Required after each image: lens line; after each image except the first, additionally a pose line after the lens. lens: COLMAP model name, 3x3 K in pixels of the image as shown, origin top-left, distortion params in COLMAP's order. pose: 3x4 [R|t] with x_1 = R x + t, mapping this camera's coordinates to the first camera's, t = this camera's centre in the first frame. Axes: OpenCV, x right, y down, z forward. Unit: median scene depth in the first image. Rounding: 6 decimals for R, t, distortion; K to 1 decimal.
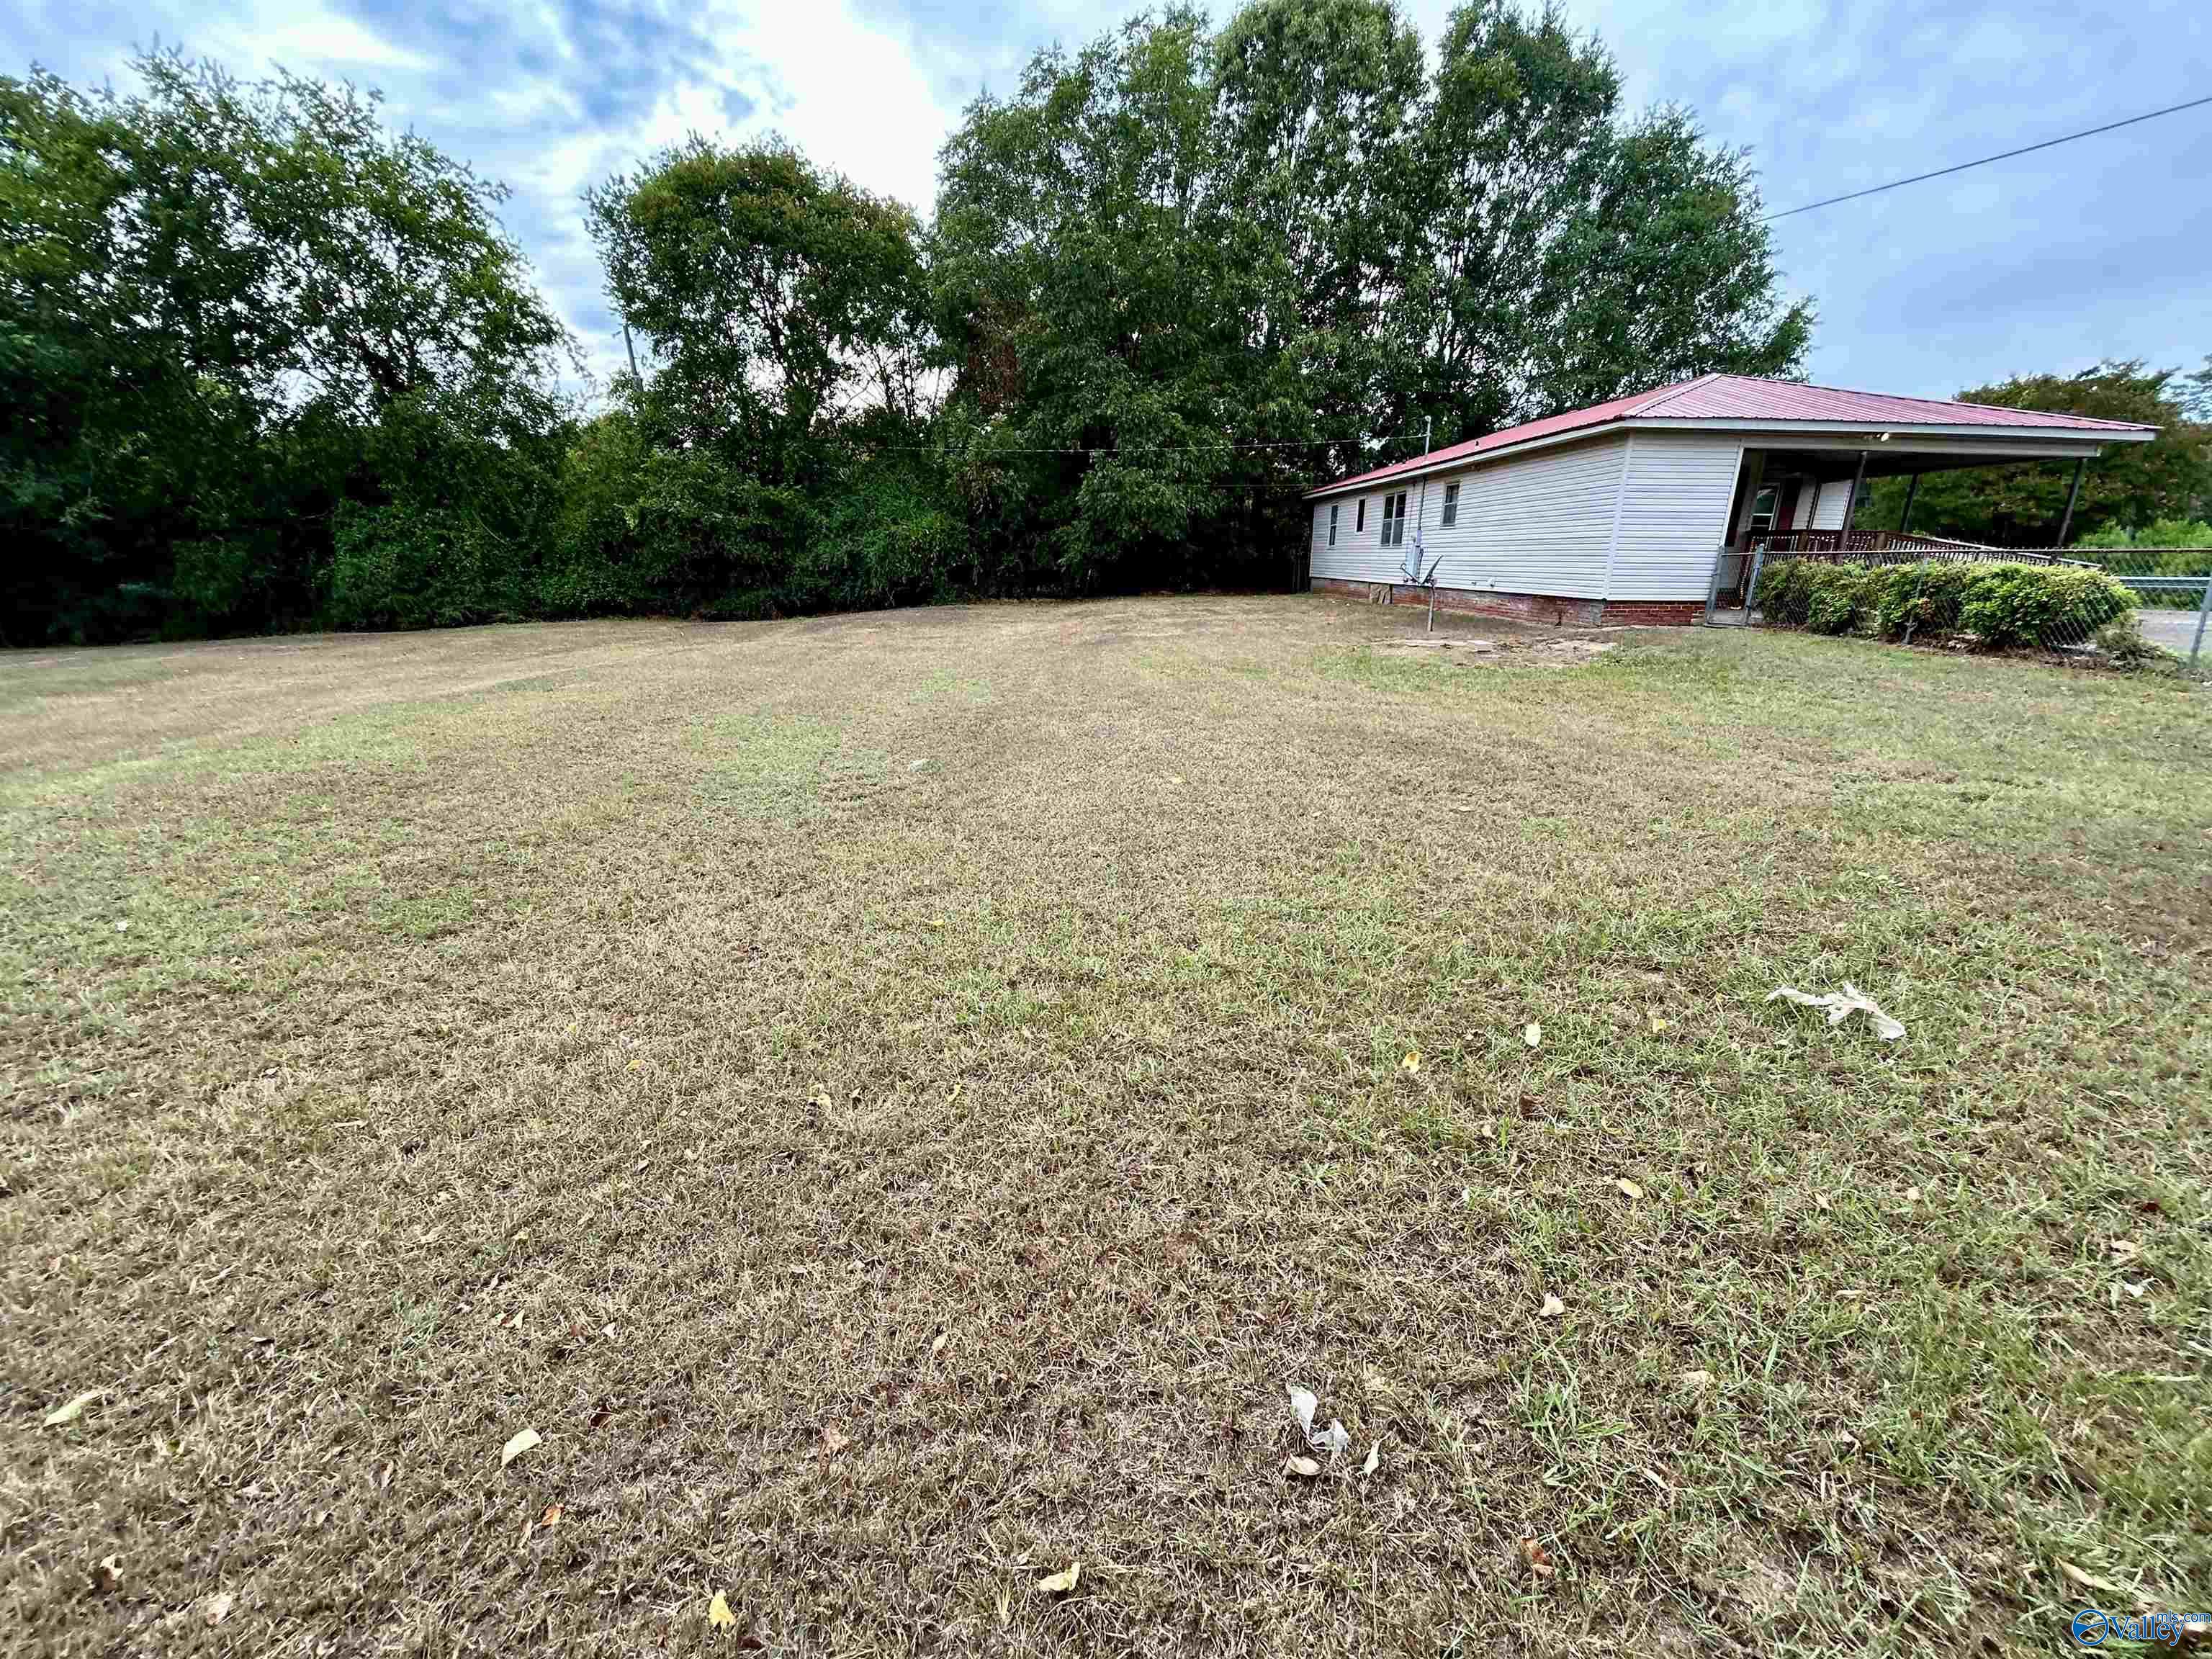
lens RADIAL K [[894.5, 0, 1110.7], [0, 894.5, 832.5], [0, 0, 1]] dist [-0.002334, 0.000535]
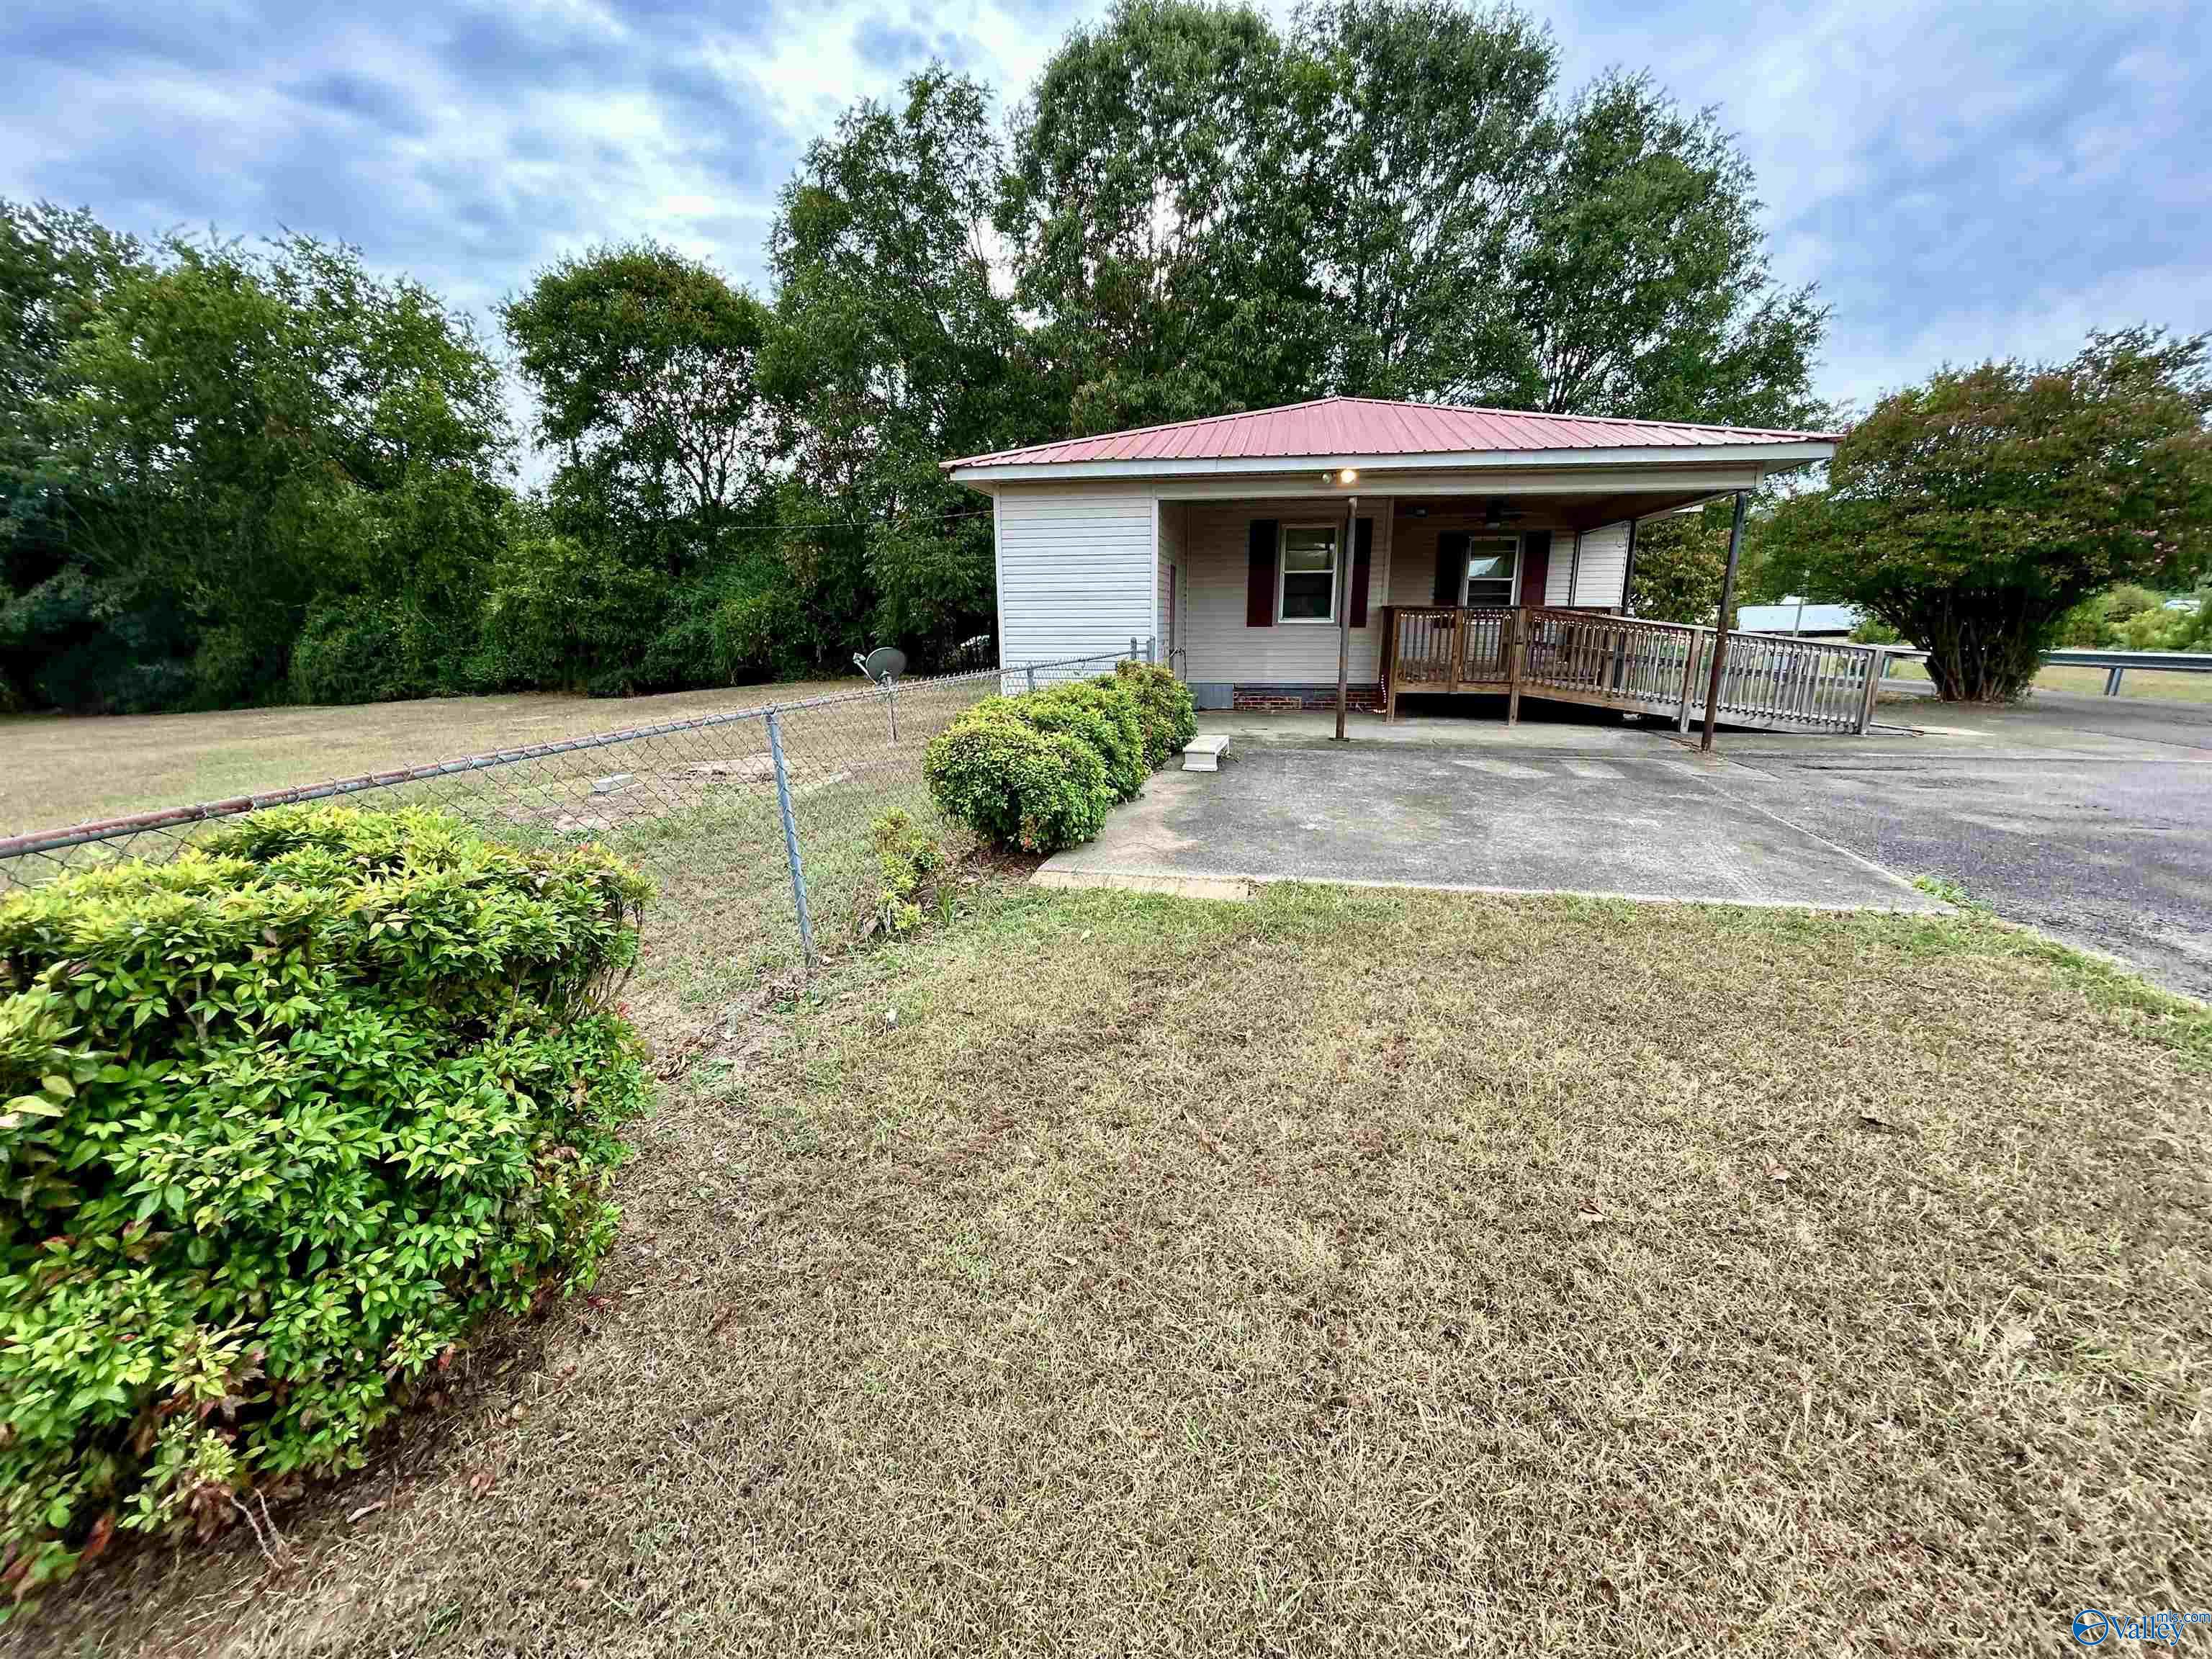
lens RADIAL K [[894.5, 0, 1124.8], [0, 894.5, 816.9], [0, 0, 1]] dist [-0.002334, 0.000535]
pose [[0.970934, 0.038963, -0.236155, 0.403717], [-0.056242, 0.996175, -0.066874, -0.070005], [0.232646, 0.078213, 0.969411, 0.170403]]
